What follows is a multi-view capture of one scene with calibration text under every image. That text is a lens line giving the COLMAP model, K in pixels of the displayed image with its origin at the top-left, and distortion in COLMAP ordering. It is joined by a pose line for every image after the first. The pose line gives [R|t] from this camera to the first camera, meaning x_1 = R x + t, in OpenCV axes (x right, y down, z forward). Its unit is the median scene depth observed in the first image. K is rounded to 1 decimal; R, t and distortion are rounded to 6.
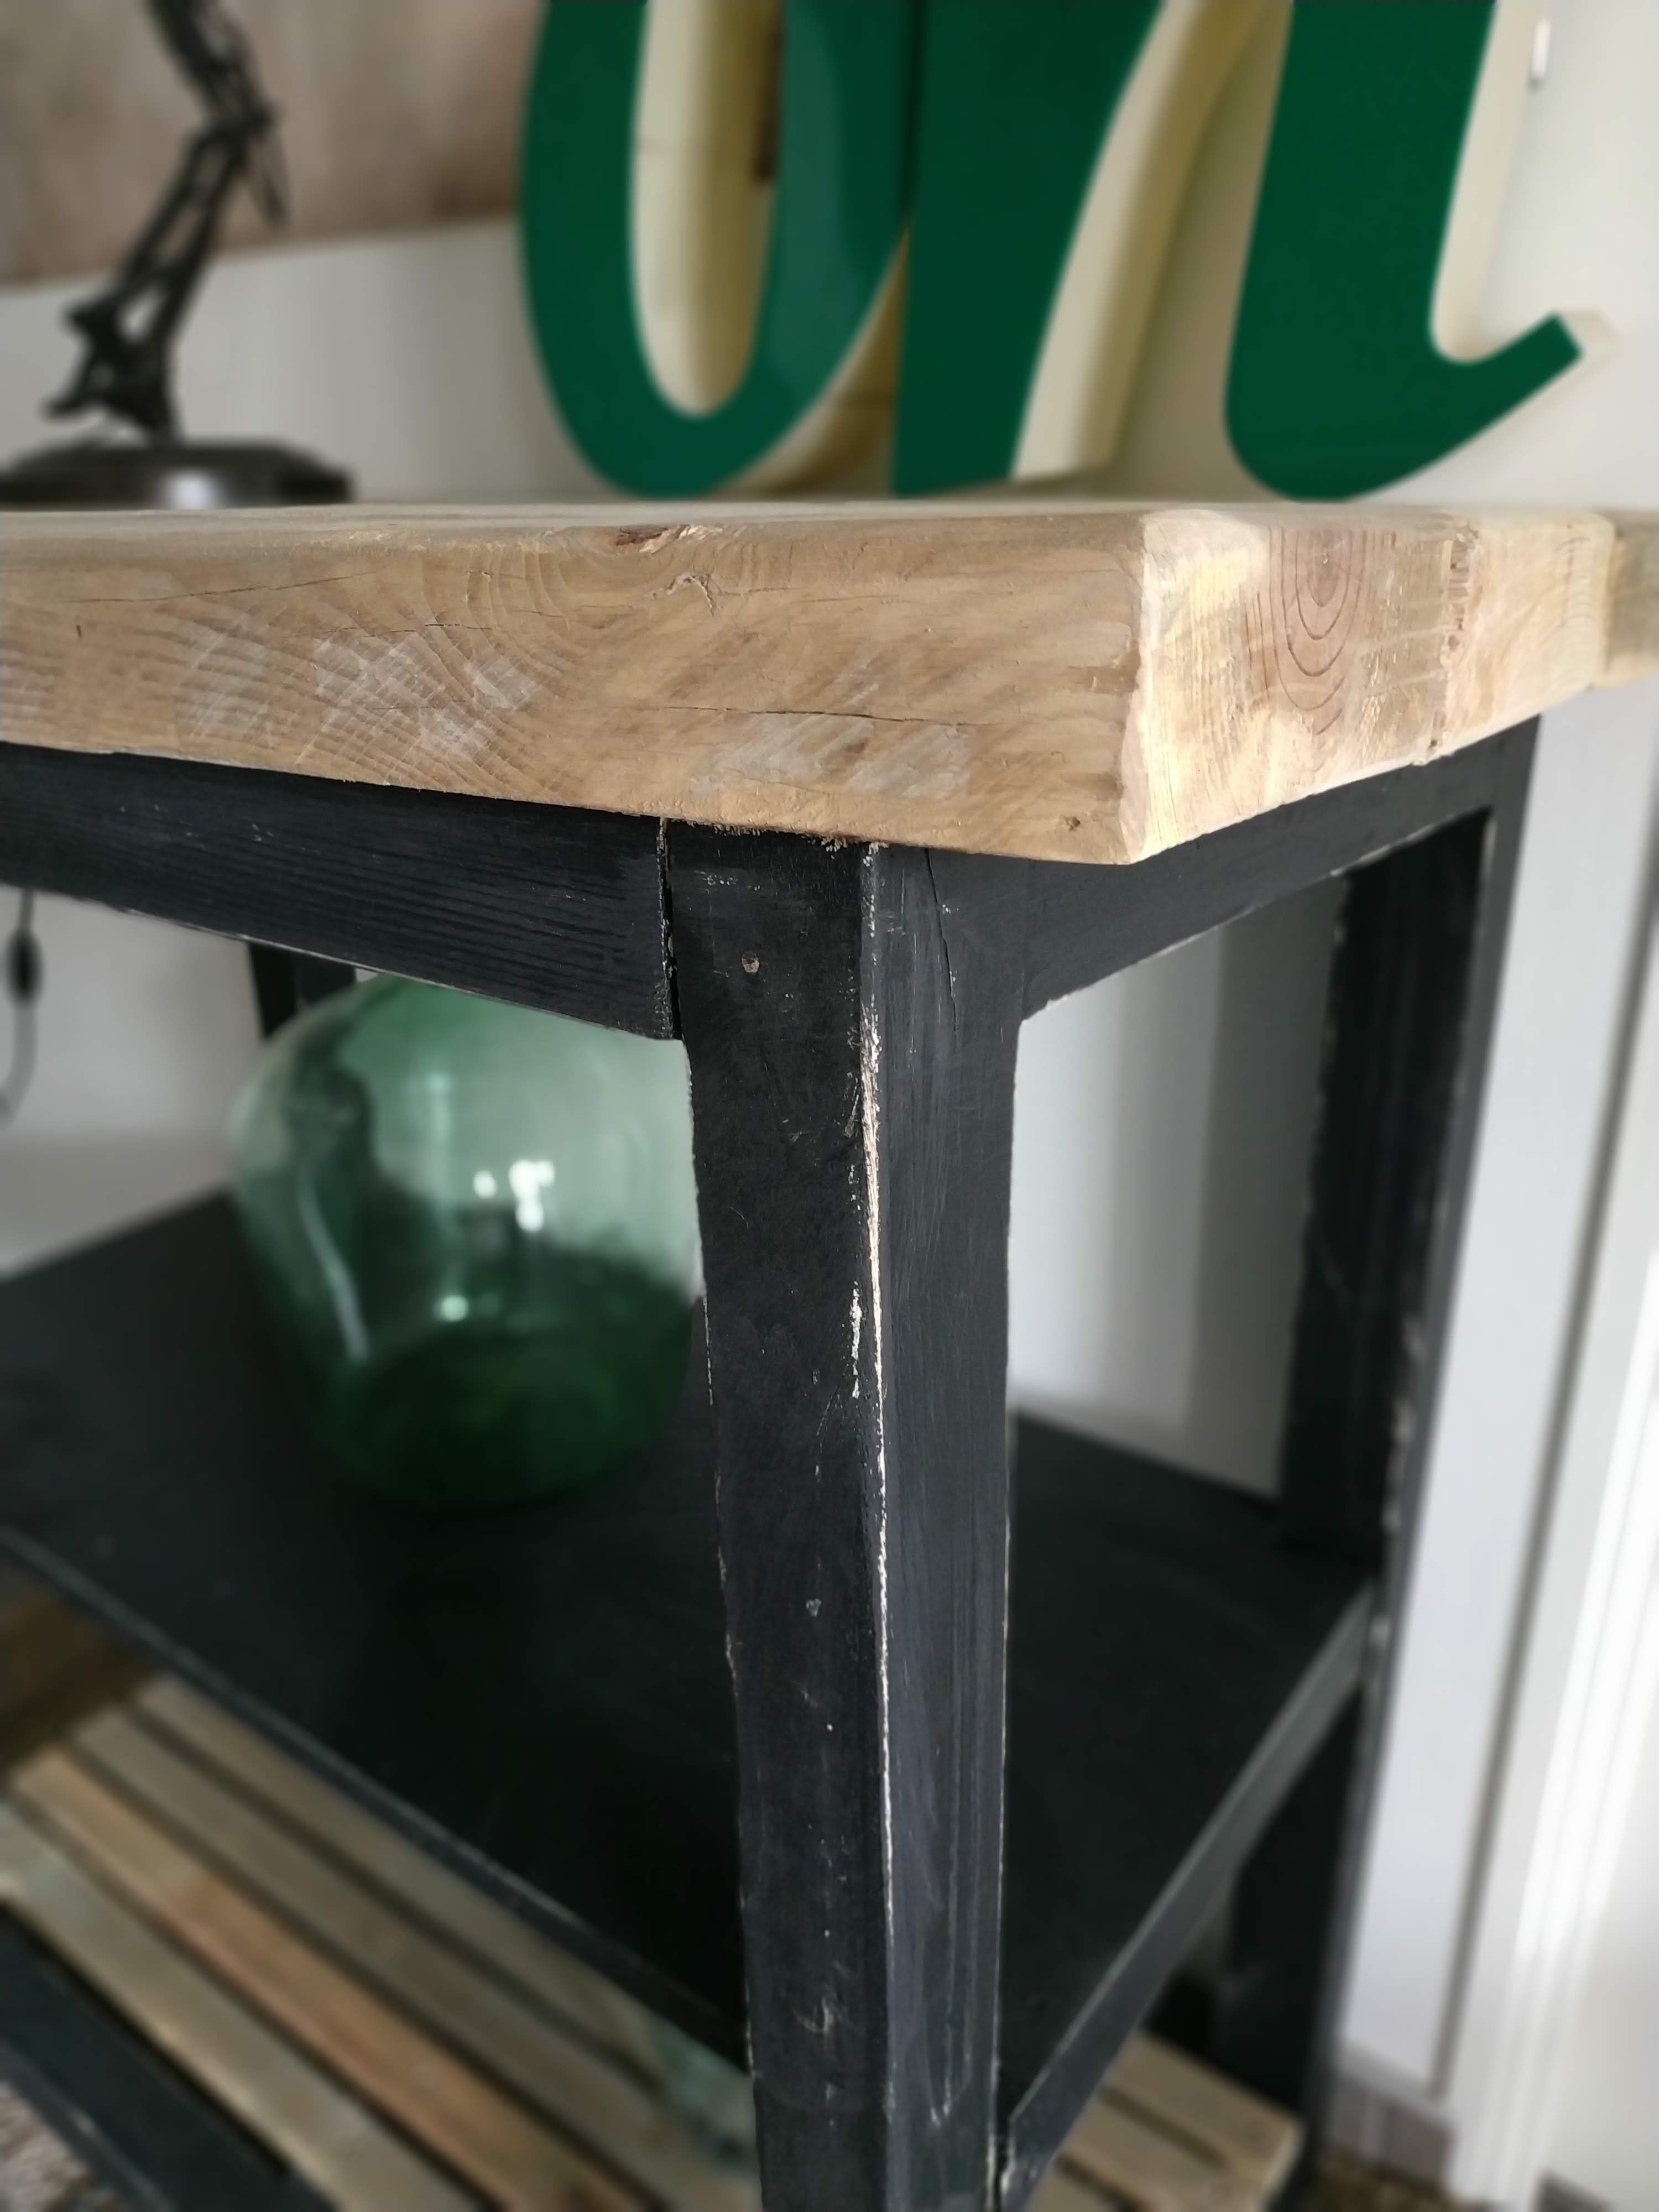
lens RADIAL K [[1634.0, 0, 827.9], [0, 1634.0, 1090.2], [0, 0, 1]] dist [-0.021651, -0.006554]
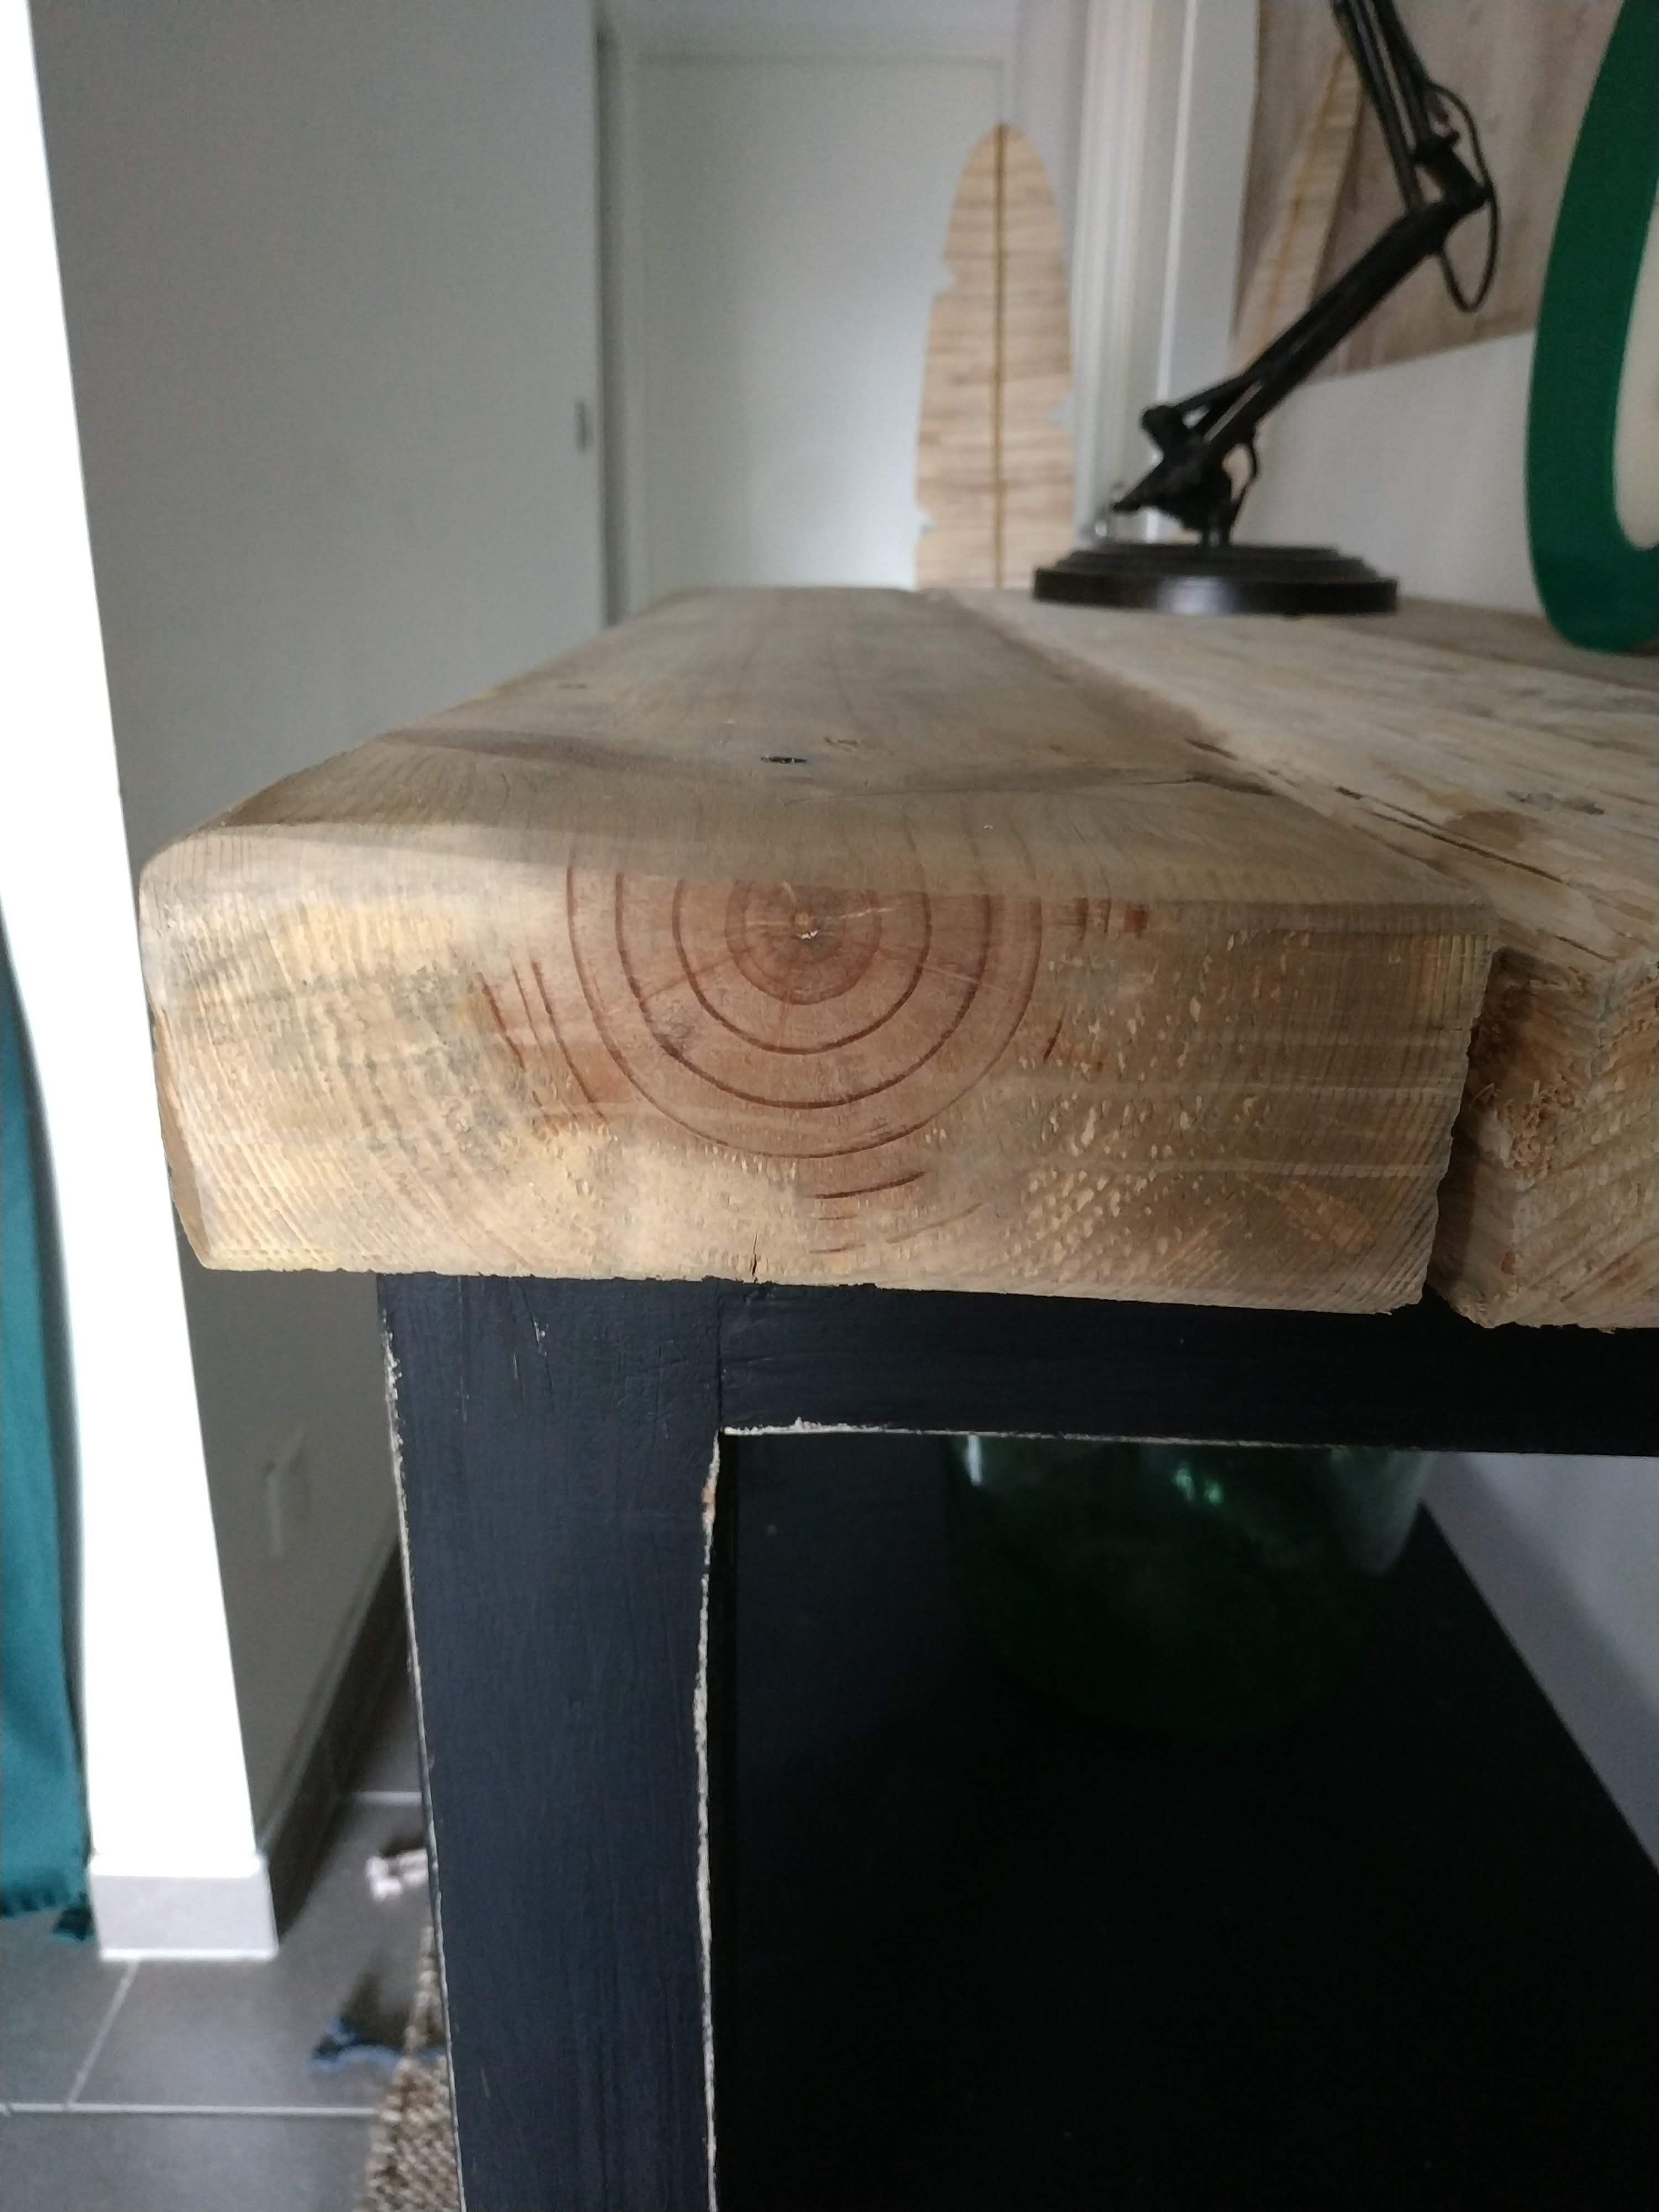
lens RADIAL K [[1634.0, 0, 827.9], [0, 1634.0, 1090.2], [0, 0, 1]] dist [-0.021651, -0.006554]
pose [[0.619732, 0.290113, -0.729224, 0.610200], [-0.313171, 0.943401, 0.109172, -0.268279], [0.719623, 0.160715, 0.675510, 0.477228]]
